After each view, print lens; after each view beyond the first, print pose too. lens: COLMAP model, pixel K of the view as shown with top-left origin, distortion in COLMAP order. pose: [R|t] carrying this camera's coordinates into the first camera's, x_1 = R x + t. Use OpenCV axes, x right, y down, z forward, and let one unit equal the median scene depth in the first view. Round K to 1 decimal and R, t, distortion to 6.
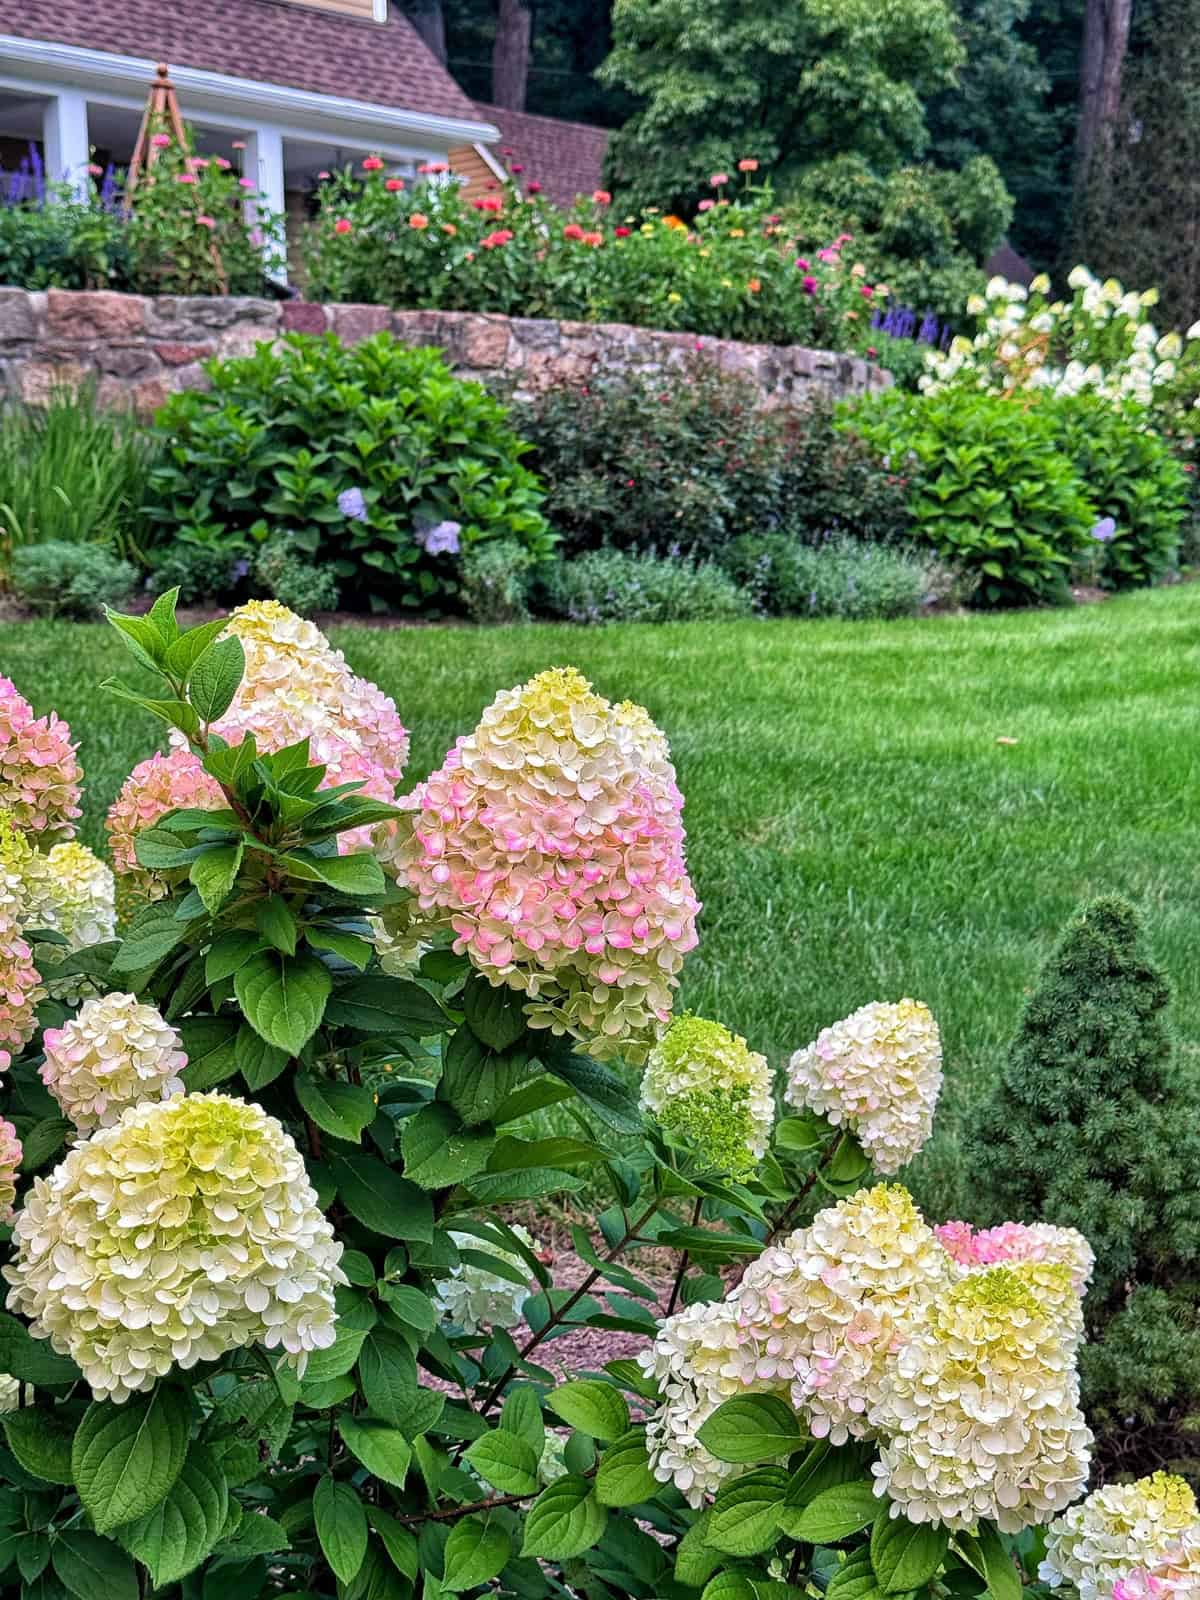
lens RADIAL K [[1494.7, 0, 601.6], [0, 1494.7, 796.1], [0, 0, 1]] dist [0.117117, -0.225499]
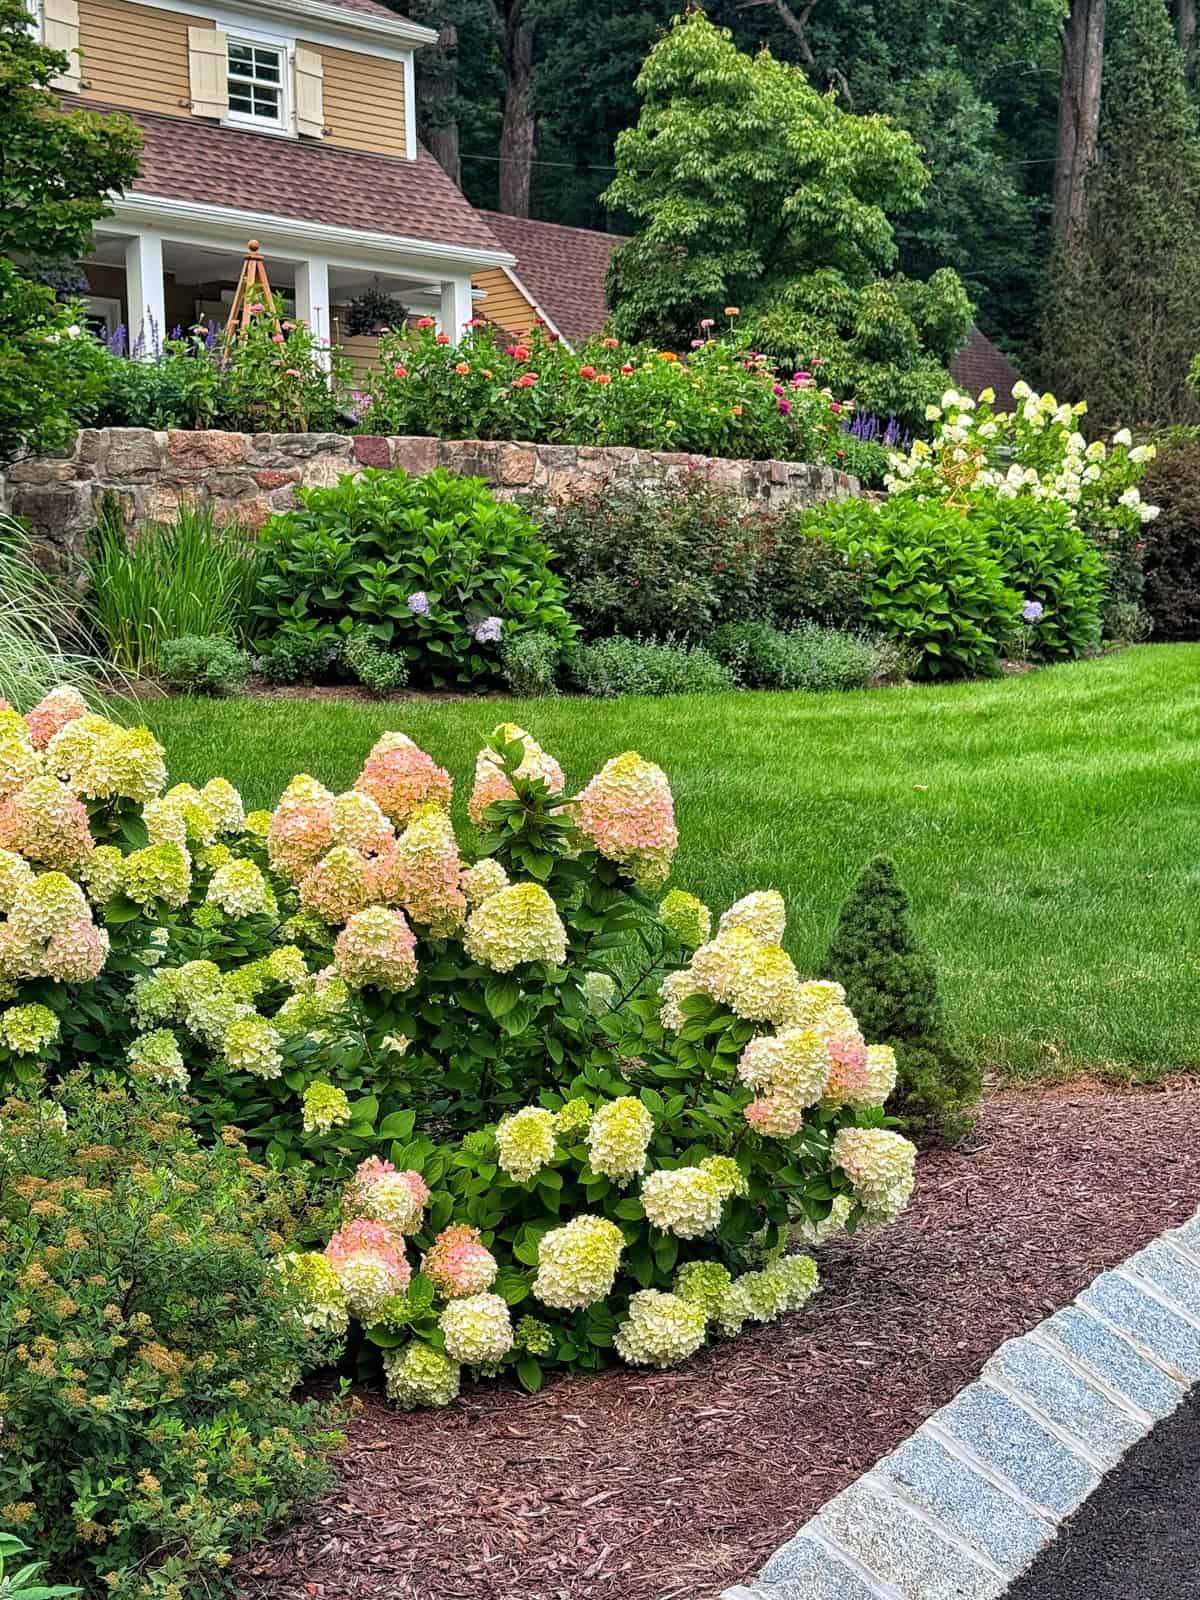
lens RADIAL K [[1494.7, 0, 601.1], [0, 1494.7, 803.2], [0, 0, 1]] dist [0.117117, -0.225499]
pose [[0.999998, -0.001798, 0.000655, -0.010912], [0.001818, 0.999522, -0.030869, 0.013227], [-0.000599, 0.030870, 0.999523, -0.240578]]
